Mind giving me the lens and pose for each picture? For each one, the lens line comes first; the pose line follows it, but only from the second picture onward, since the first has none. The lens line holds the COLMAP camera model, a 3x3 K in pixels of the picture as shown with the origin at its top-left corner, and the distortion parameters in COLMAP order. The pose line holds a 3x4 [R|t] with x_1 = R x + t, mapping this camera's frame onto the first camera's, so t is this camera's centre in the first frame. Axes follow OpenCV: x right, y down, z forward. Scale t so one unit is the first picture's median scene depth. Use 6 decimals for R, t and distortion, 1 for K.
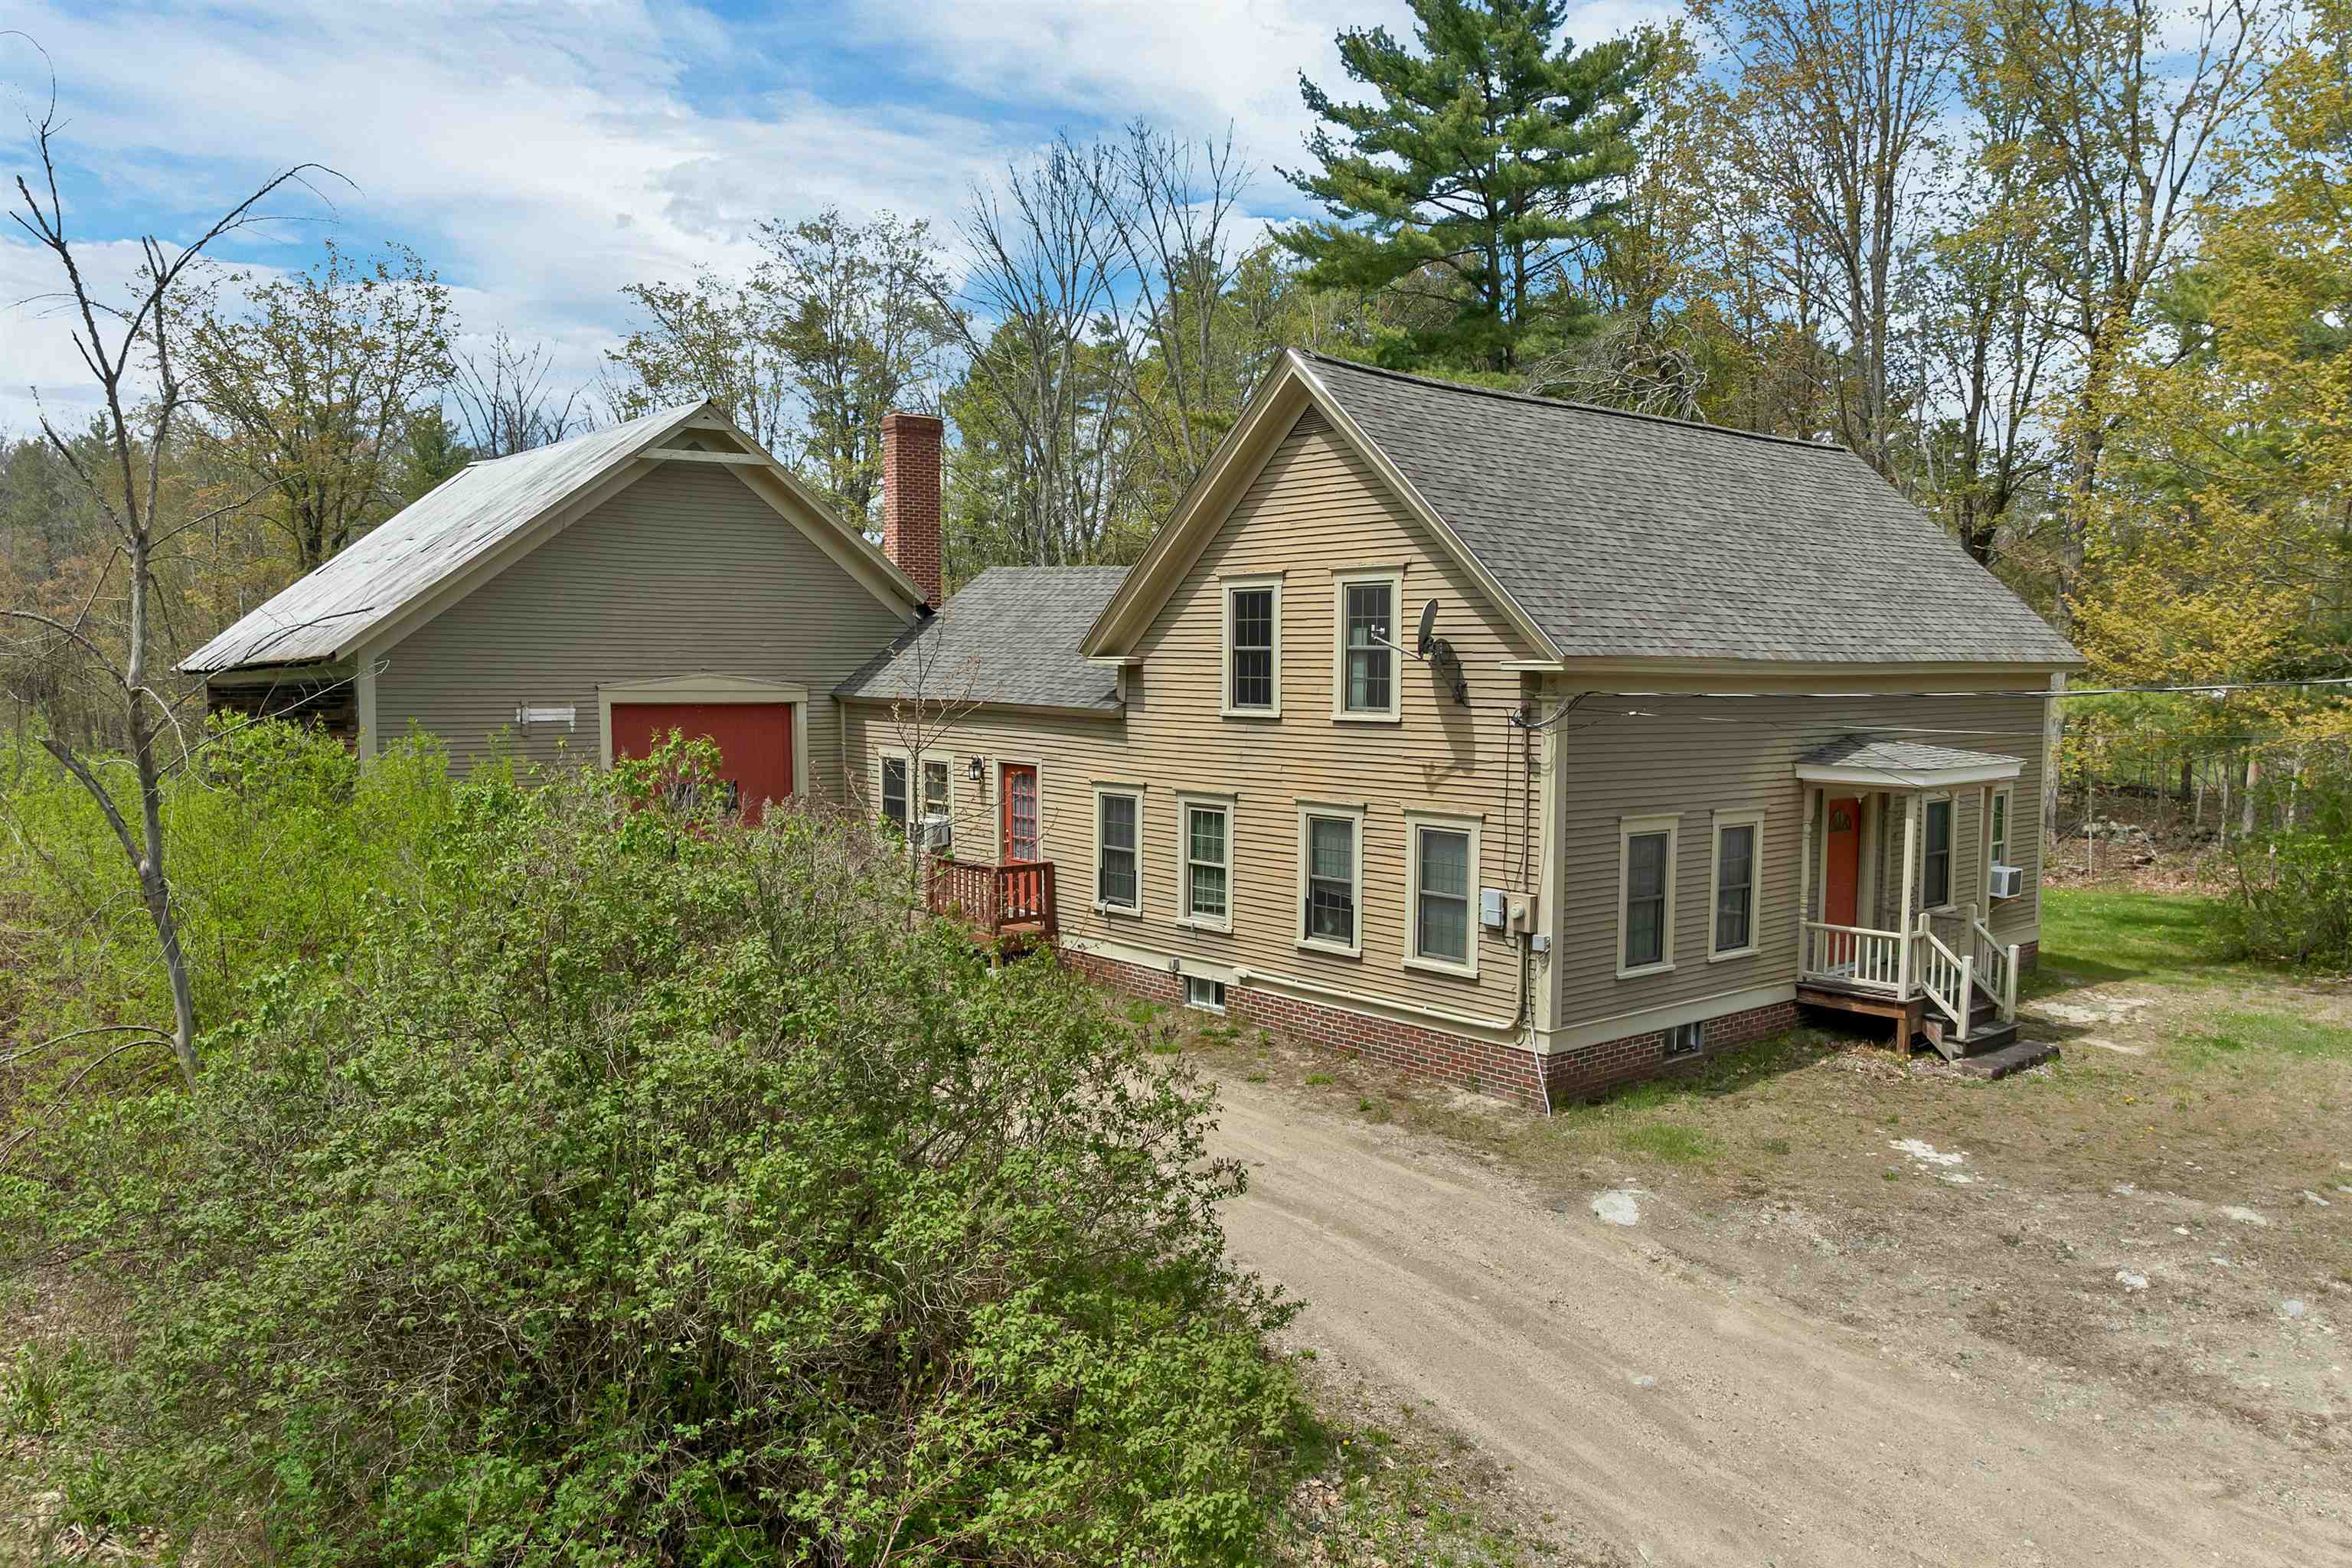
lens RADIAL K [[1700.9, 0, 1178.0], [0, 1700.9, 788.6], [0, 0, 1]] dist [-0.027068, -0.008447]
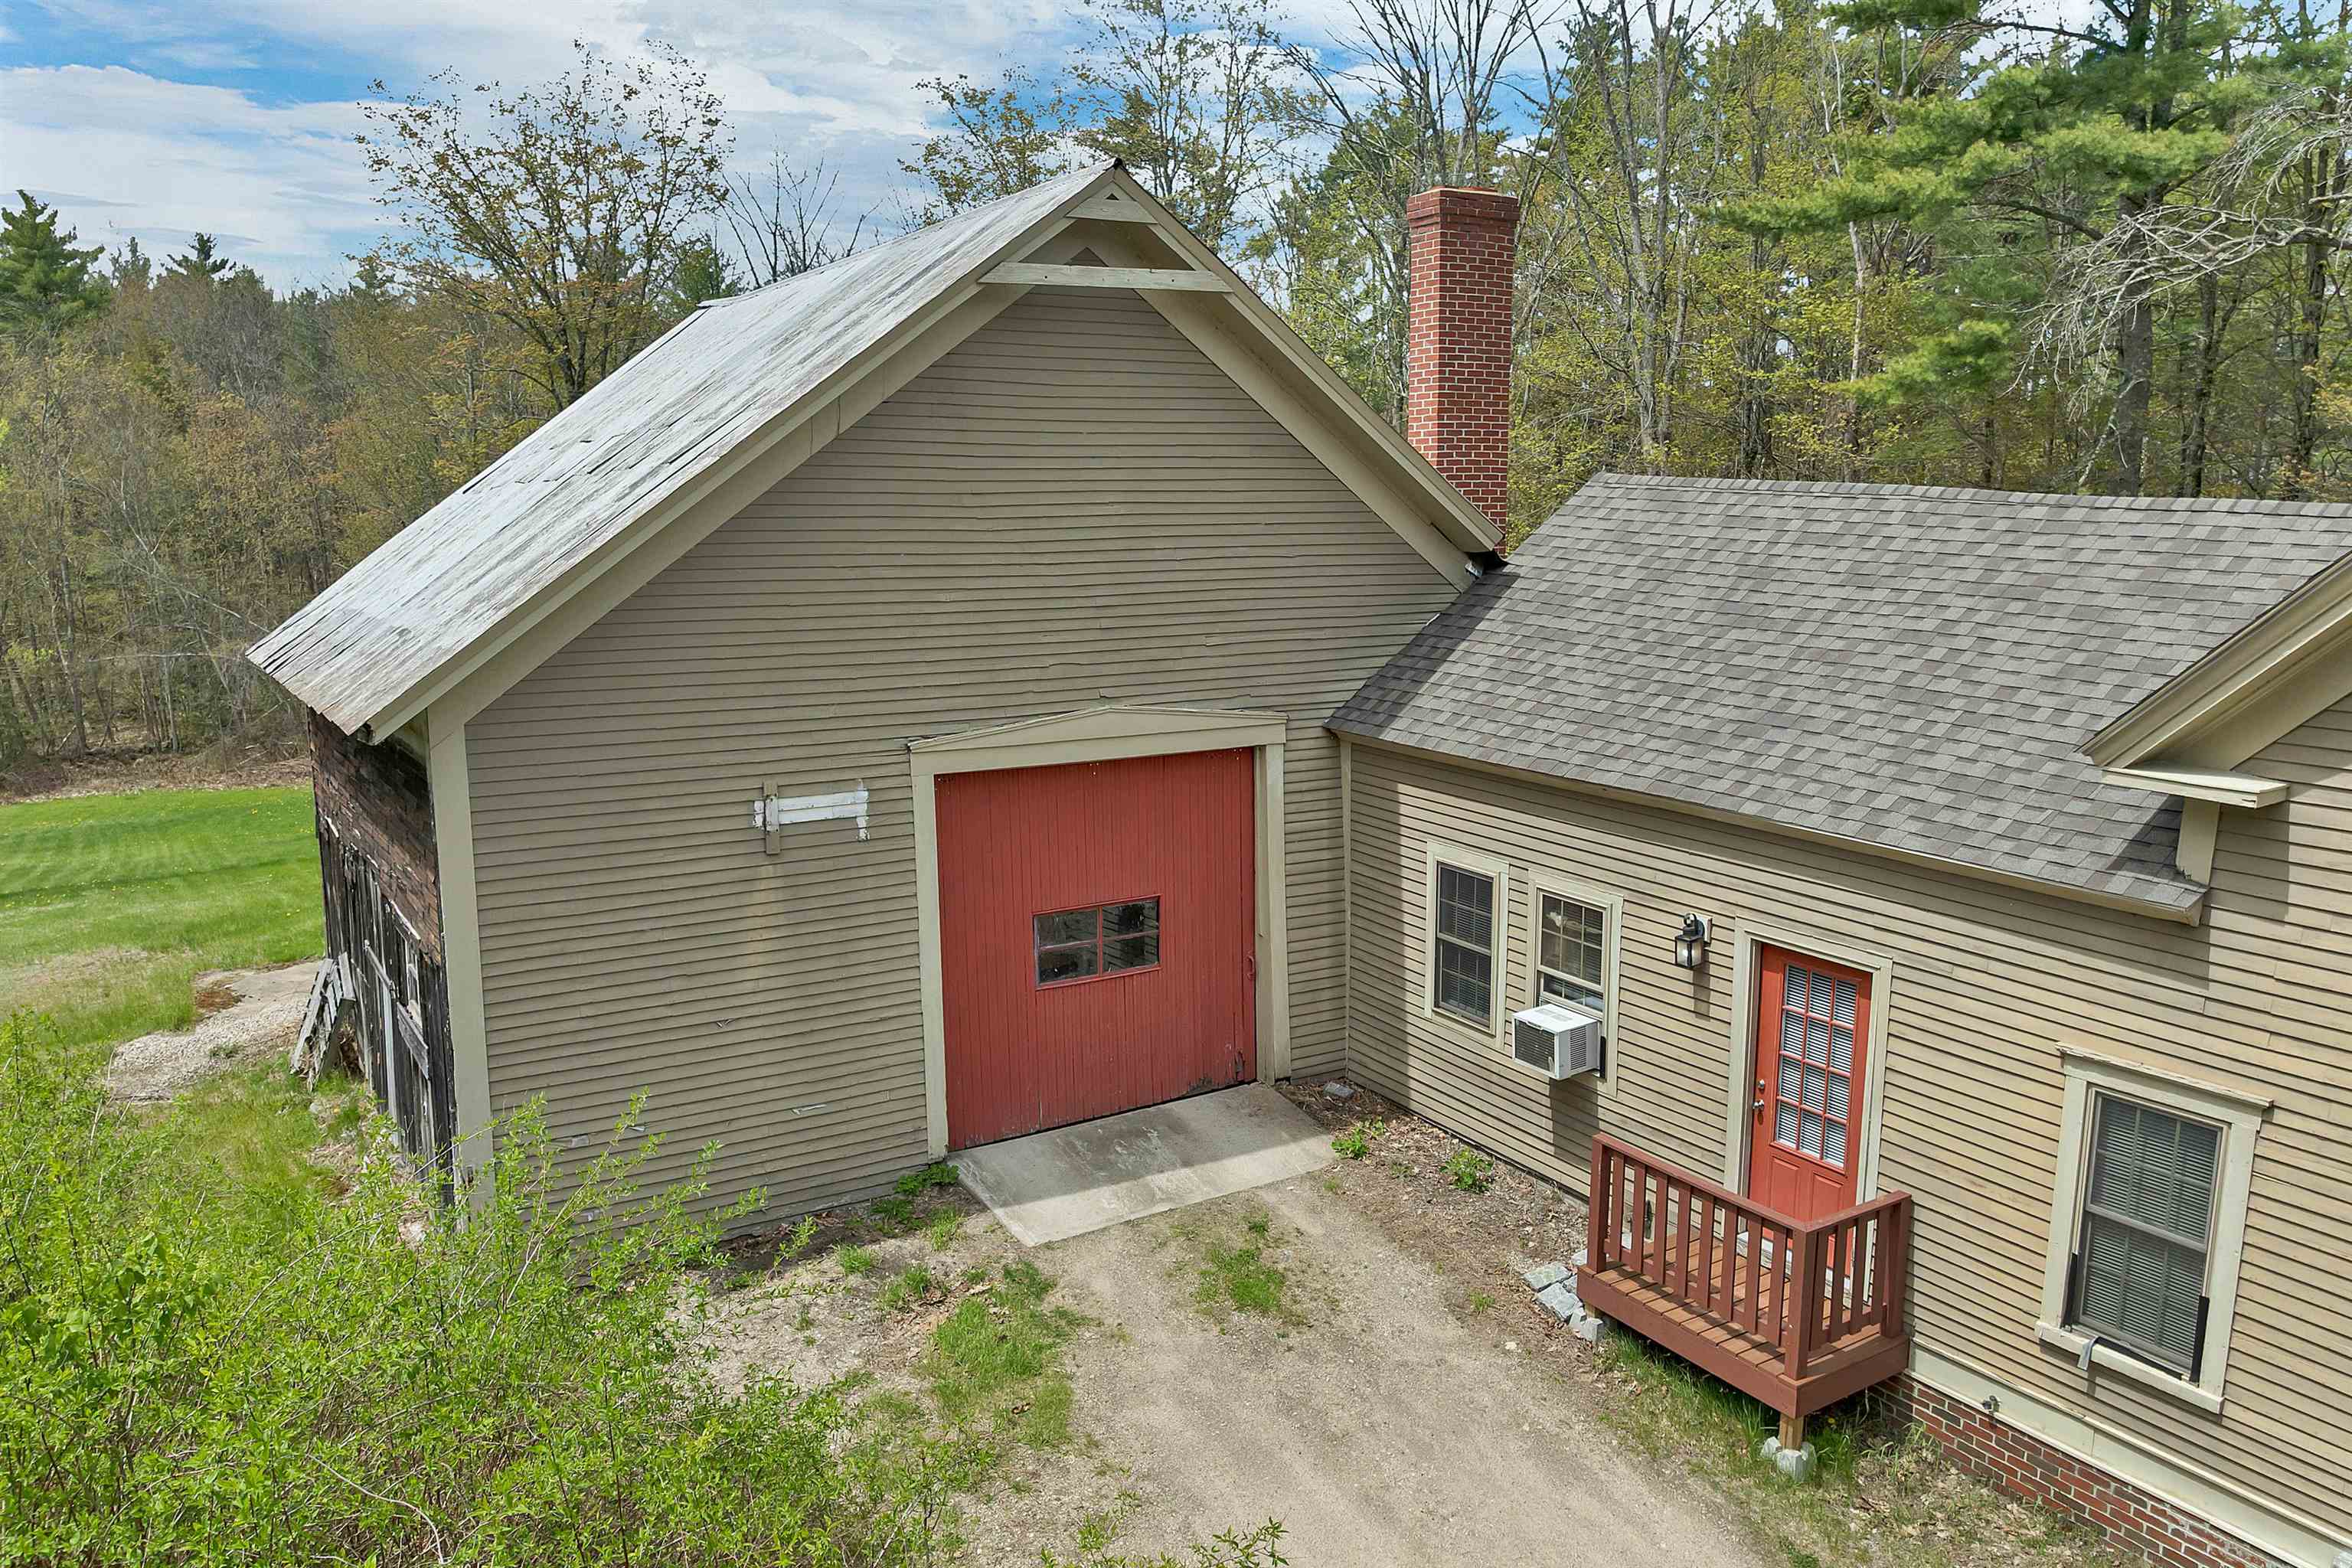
lens RADIAL K [[1700.9, 0, 1179.9], [0, 1700.9, 792.5], [0, 0, 1]] dist [-0.027068, -0.008447]
pose [[0.986776, 0.019125, -0.160955, -0.168064], [-0.002966, 0.994979, 0.100041, -0.091139], [0.162061, -0.098240, 0.981878, 0.477957]]
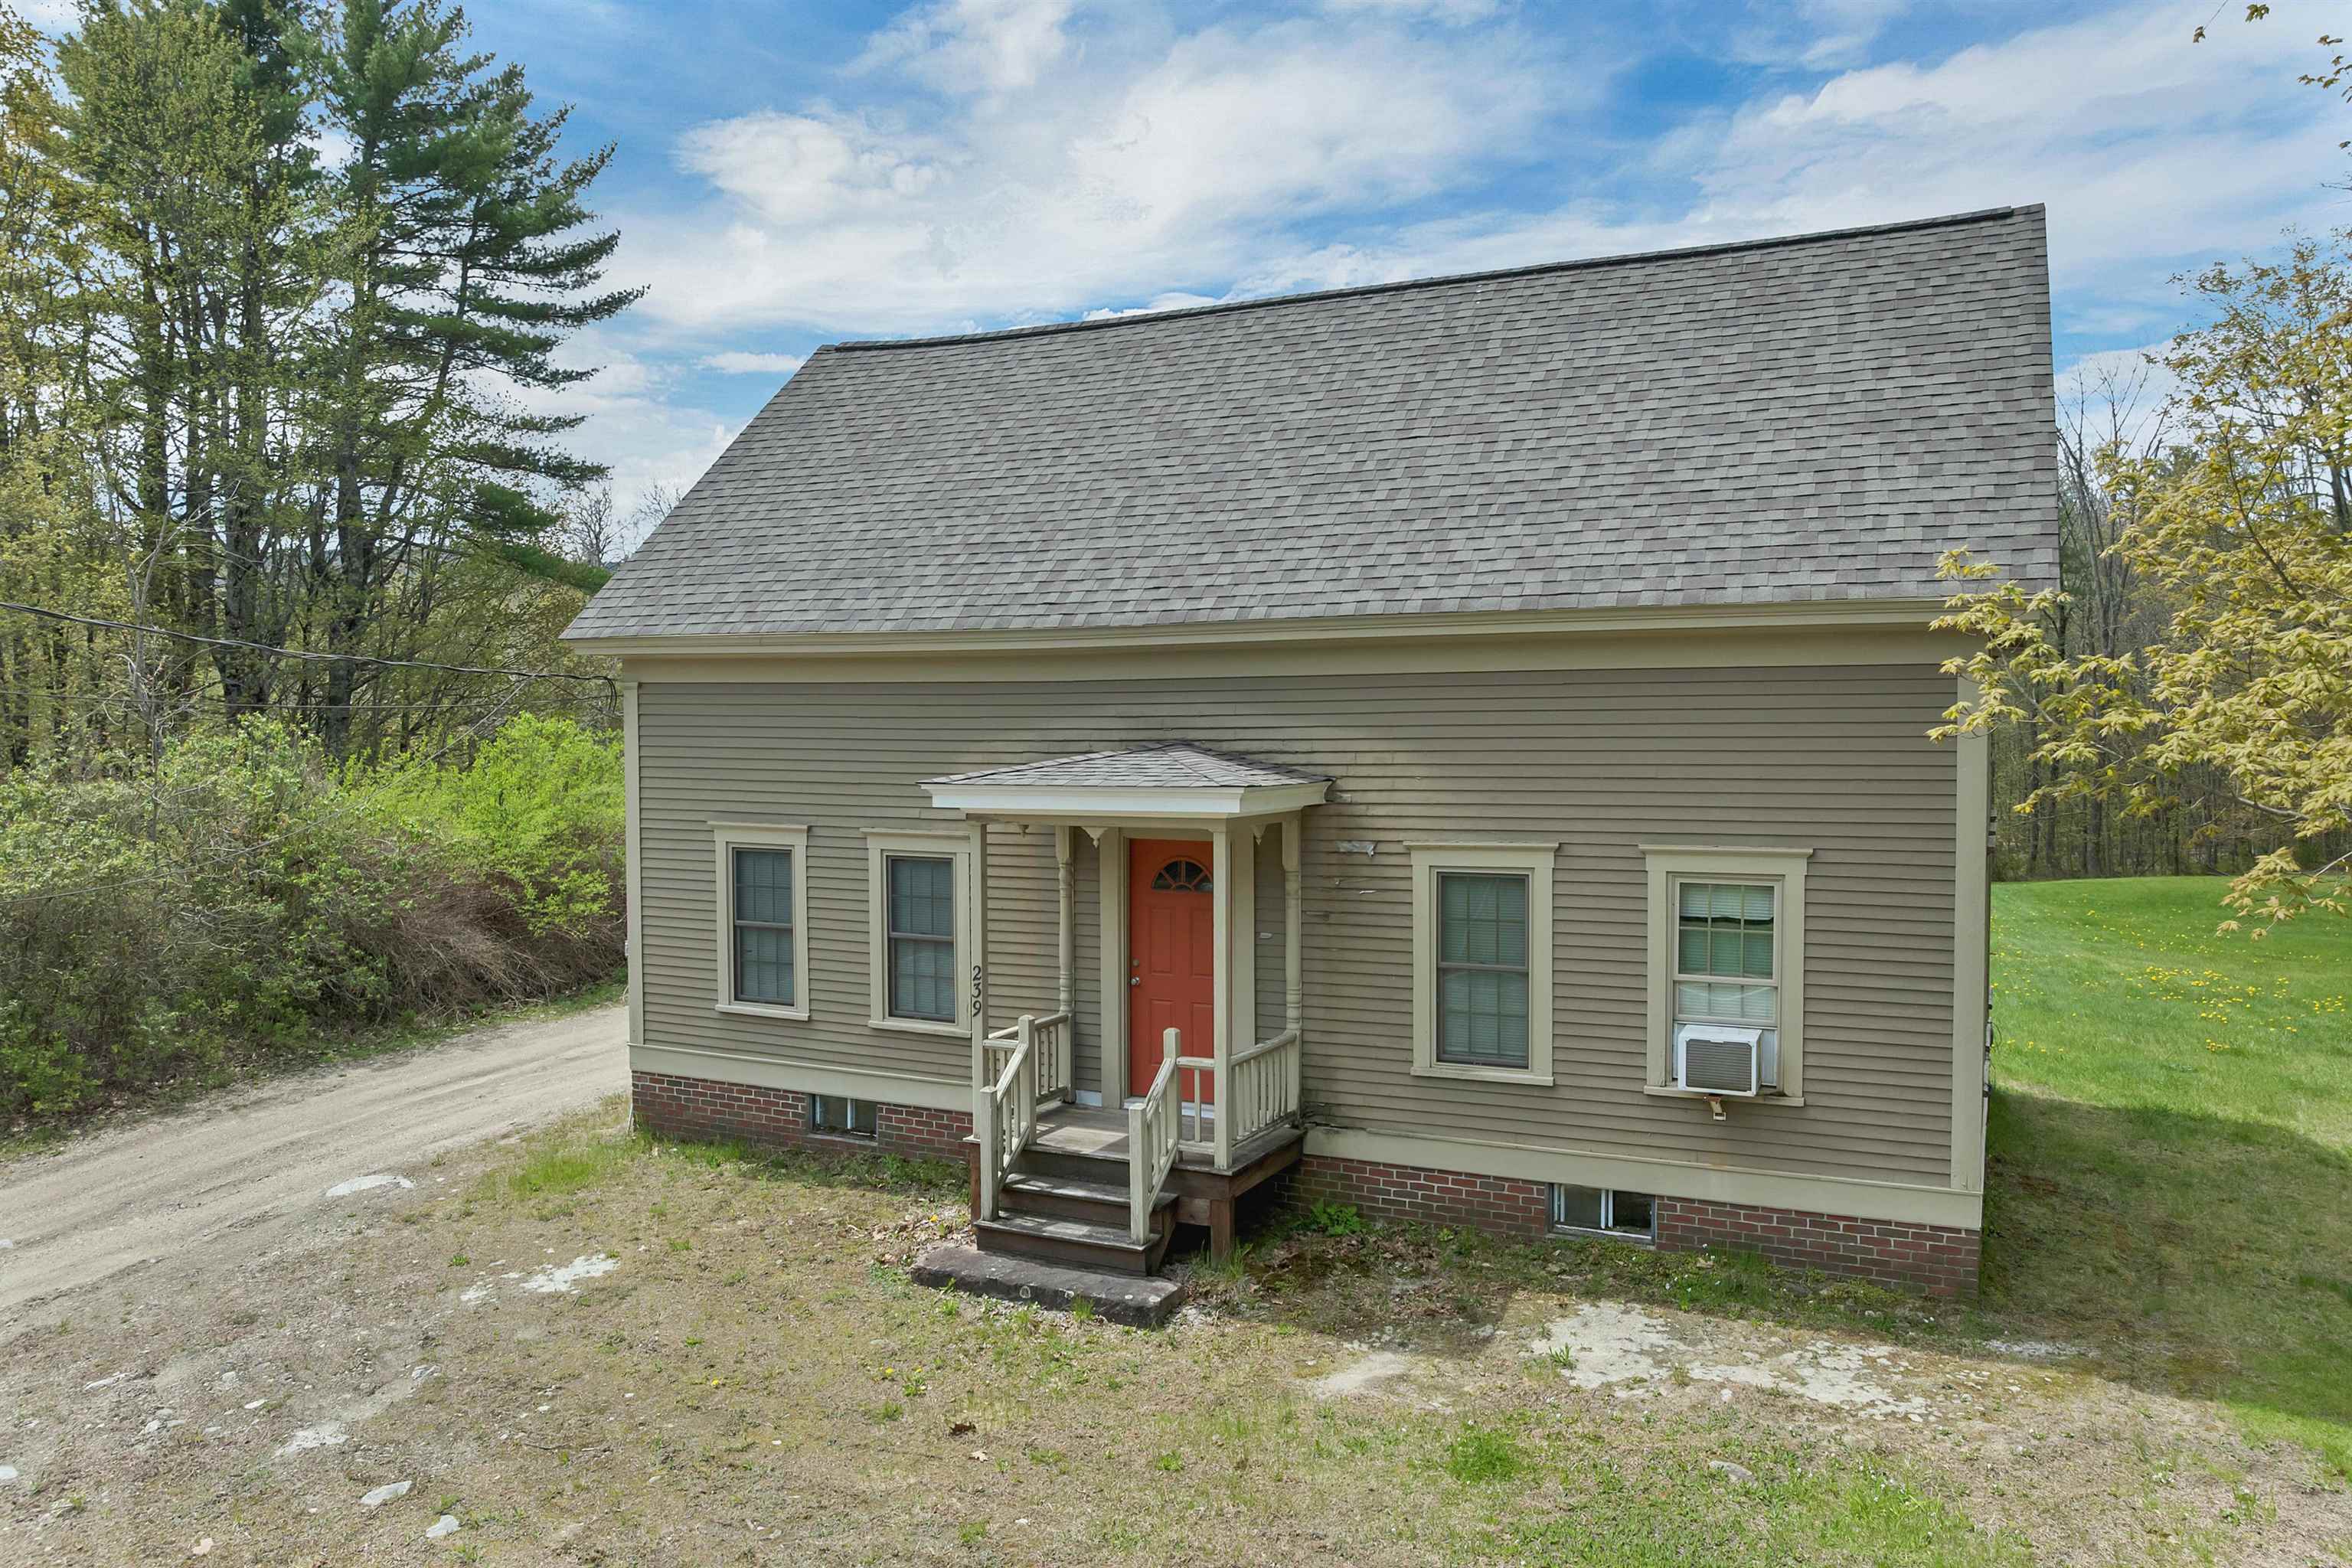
lens RADIAL K [[1700.9, 0, 1182.3], [0, 1700.9, 790.6], [0, 0, 1]] dist [-0.027068, -0.008447]
pose [[0.394791, 0.031845, -0.918219, 0.759015], [-0.063767, 0.997939, 0.007193, -0.013113], [0.916555, 0.055712, 0.396008, 0.578742]]
